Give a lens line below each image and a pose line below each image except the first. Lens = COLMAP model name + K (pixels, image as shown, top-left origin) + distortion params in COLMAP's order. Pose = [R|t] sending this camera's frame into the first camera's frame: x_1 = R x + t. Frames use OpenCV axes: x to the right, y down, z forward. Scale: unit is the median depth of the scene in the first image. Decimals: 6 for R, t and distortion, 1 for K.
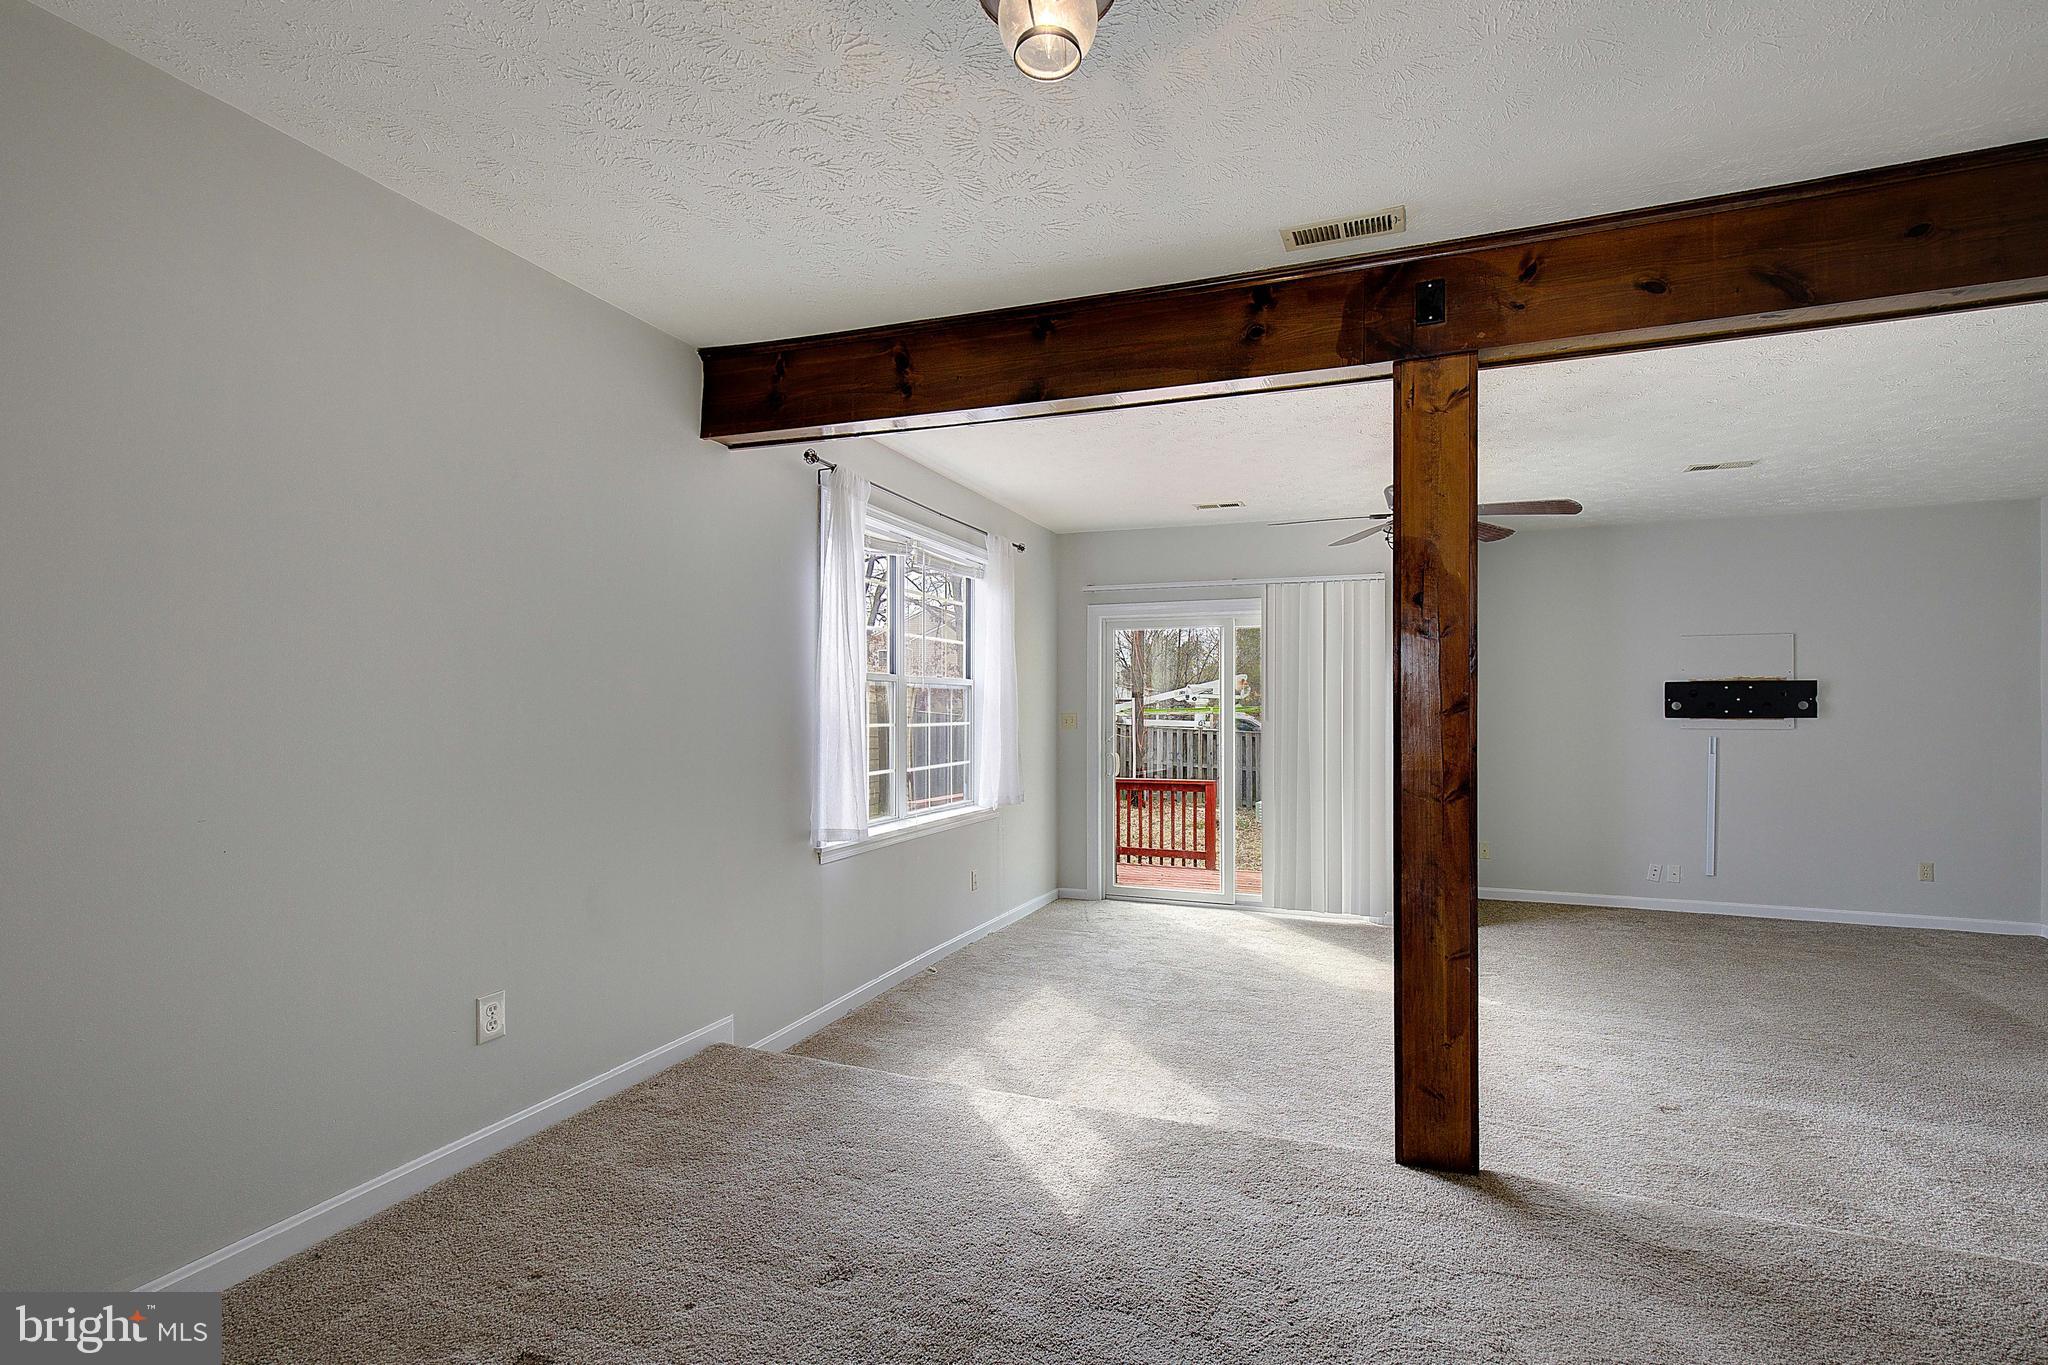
lens RADIAL K [[954.8, 0, 999.9], [0, 954.8, 699.9], [0, 0, 1]] dist [0.005879, -0.005402]
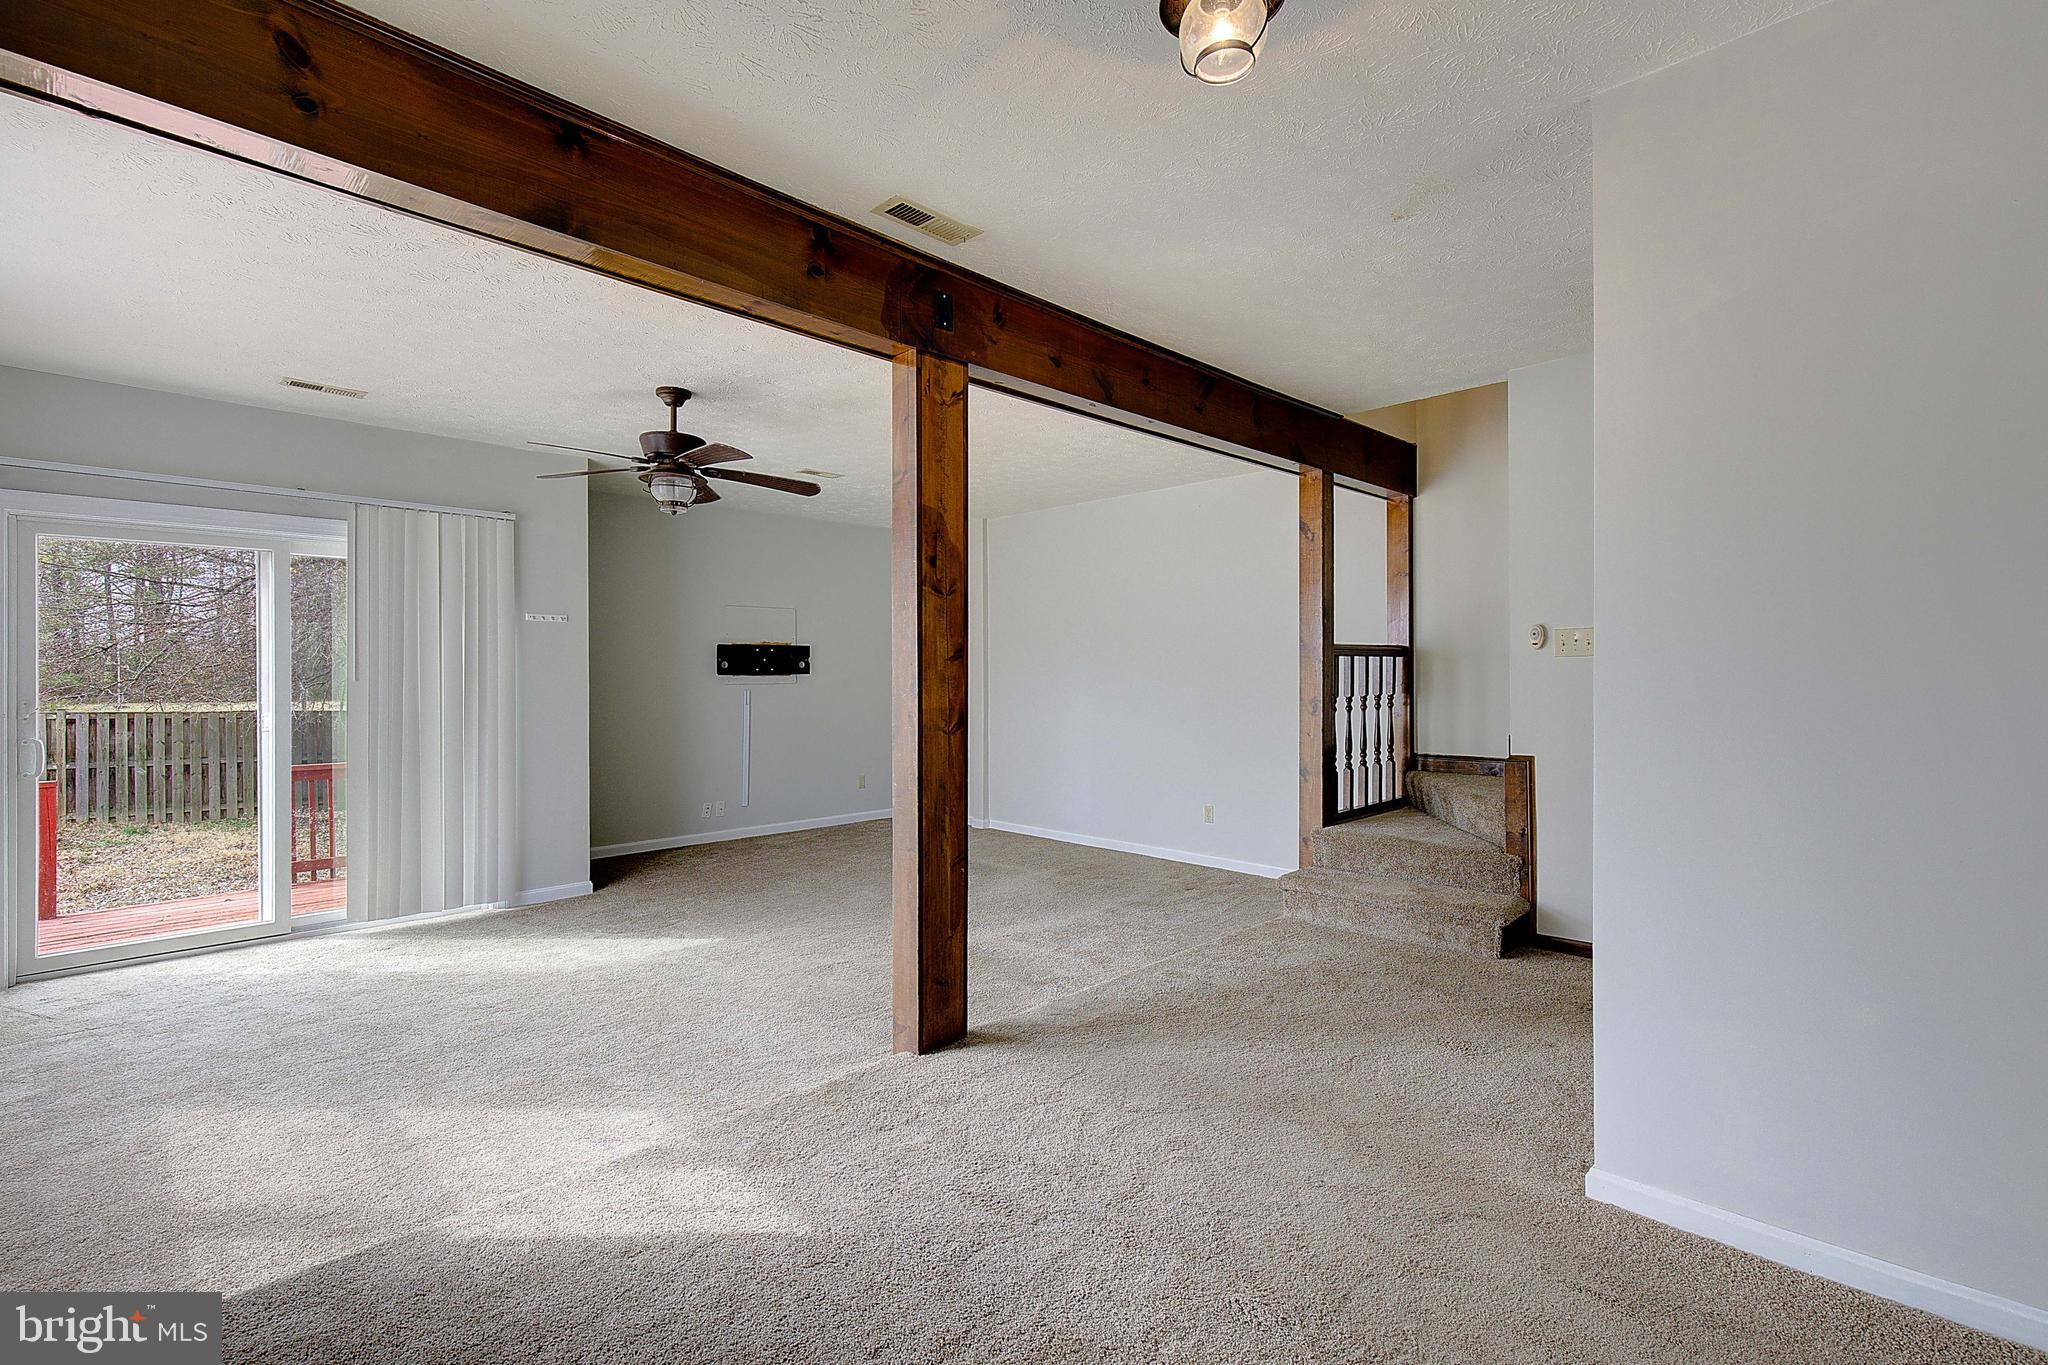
lens RADIAL K [[954.8, 0, 1063.4], [0, 954.8, 663.0], [0, 0, 1]] dist [0.005879, -0.005402]
pose [[0.351445, 0.006346, 0.936187, -0.565565], [-0.001139, 0.999979, -0.006351, 0.024672], [-0.936208, 0.001166, 0.351445, 0.423528]]
